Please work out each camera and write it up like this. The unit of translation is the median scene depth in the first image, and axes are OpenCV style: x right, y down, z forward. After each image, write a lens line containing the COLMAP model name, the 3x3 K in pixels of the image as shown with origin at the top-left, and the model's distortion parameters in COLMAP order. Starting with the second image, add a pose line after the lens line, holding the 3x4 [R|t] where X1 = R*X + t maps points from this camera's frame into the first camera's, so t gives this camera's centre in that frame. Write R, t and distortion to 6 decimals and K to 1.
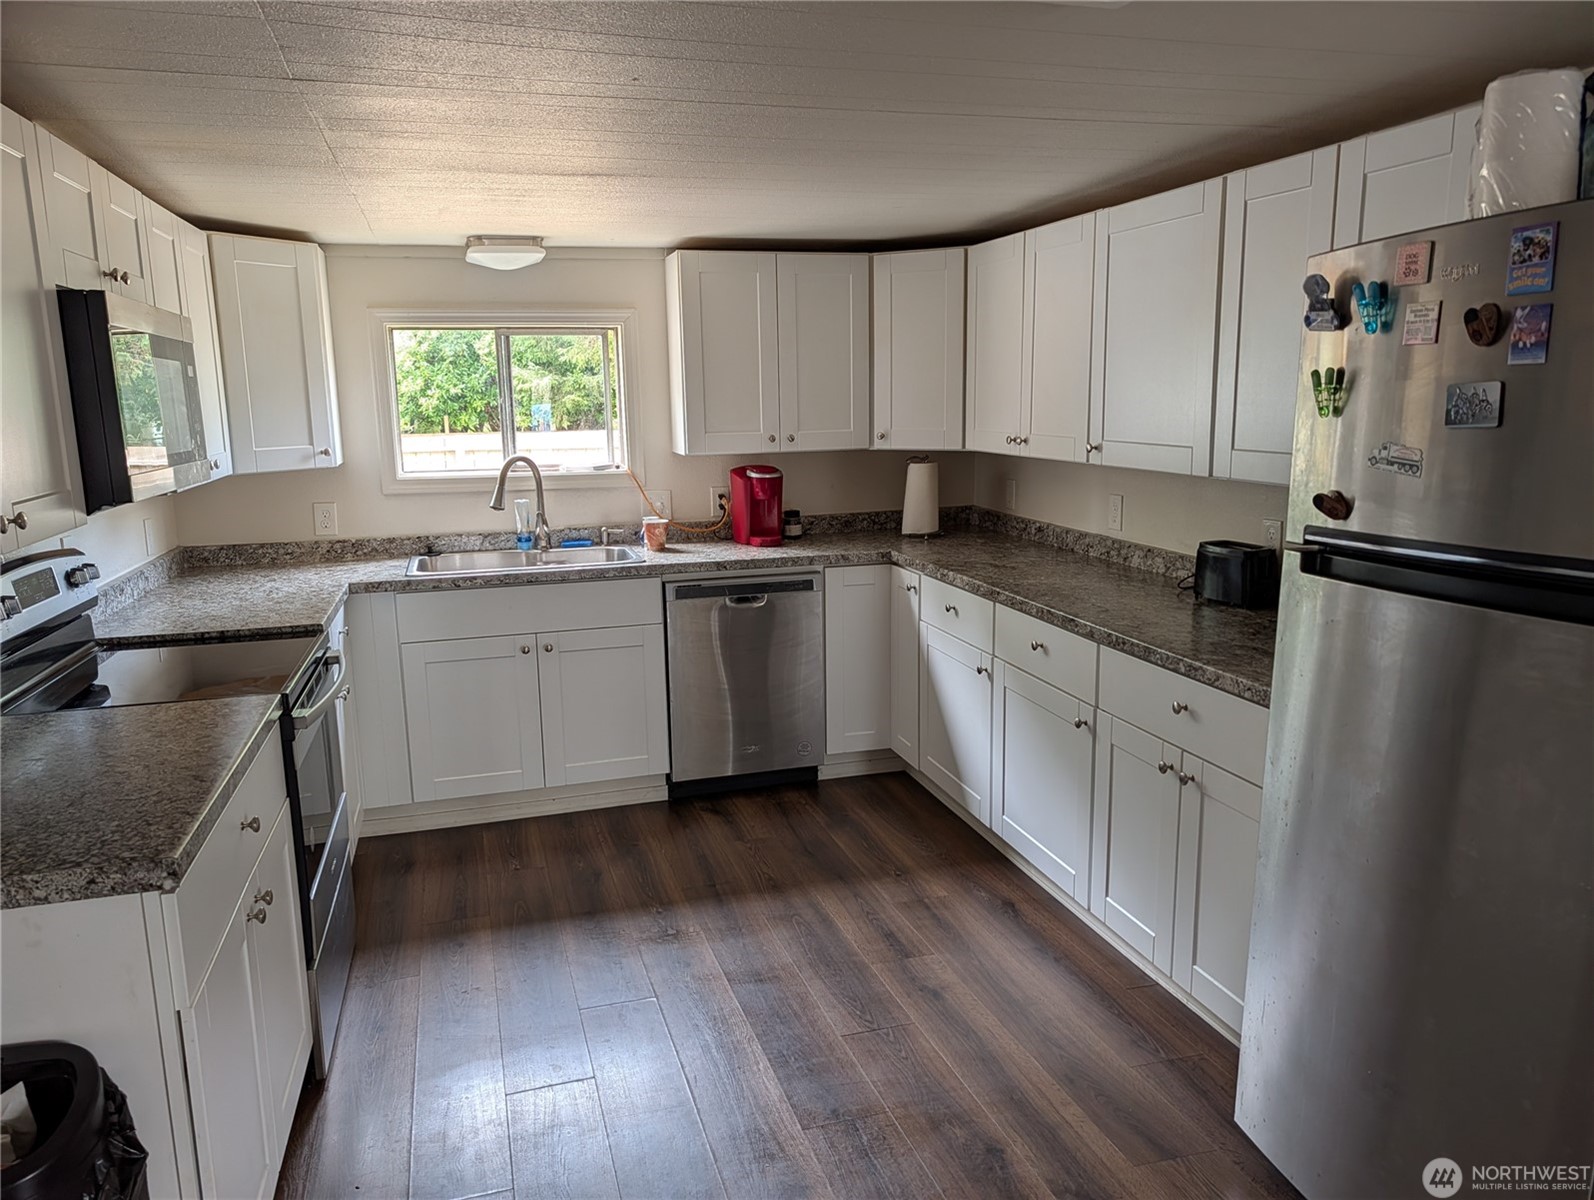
lens RADIAL K [[1120.3, 0, 797.0], [0, 1120.3, 600.0], [0, 0, 1]] dist [-0.006893, -0.004311]
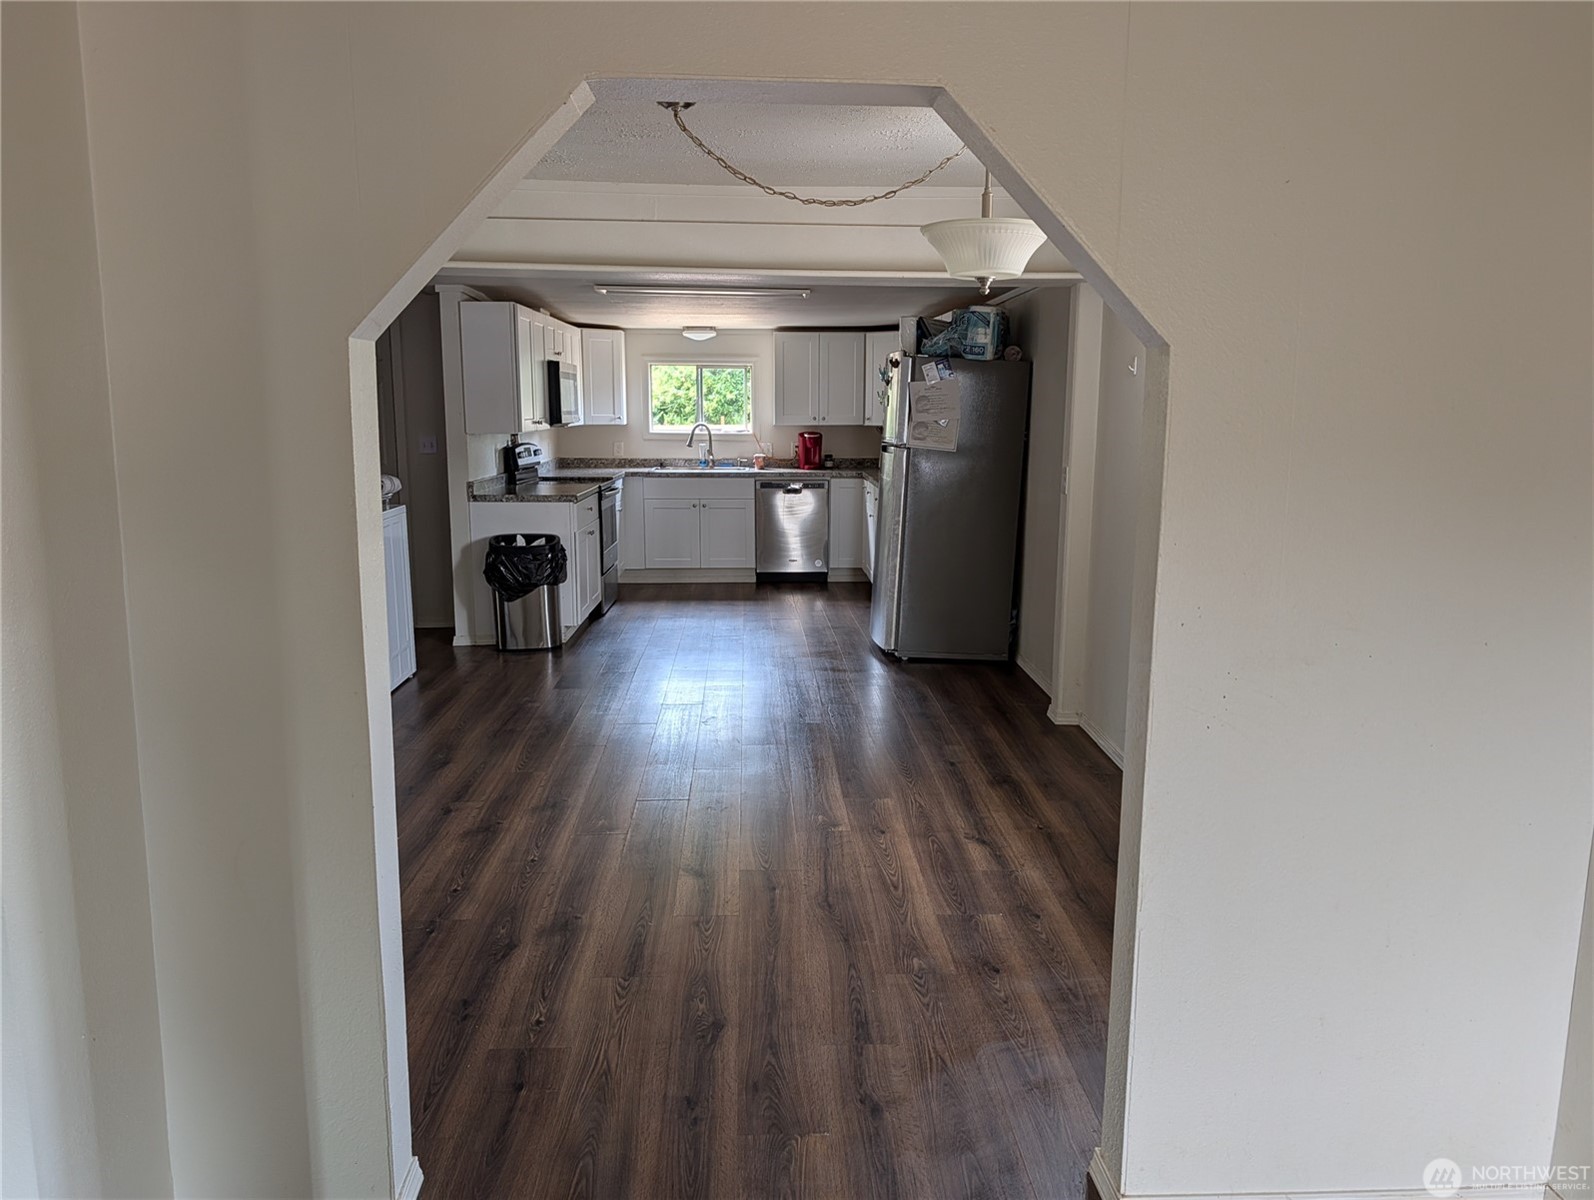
lens RADIAL K [[1141.9, 0, 791.4], [0, 1141.9, 613.8], [0, 0, 1]] dist [0.036416, -0.024058]
pose [[0.965626, 0.067079, -0.251131, 0.509380], [-0.067364, 0.997700, 0.007474, 0.214853], [0.251055, 0.009700, 0.967924, -1.124789]]
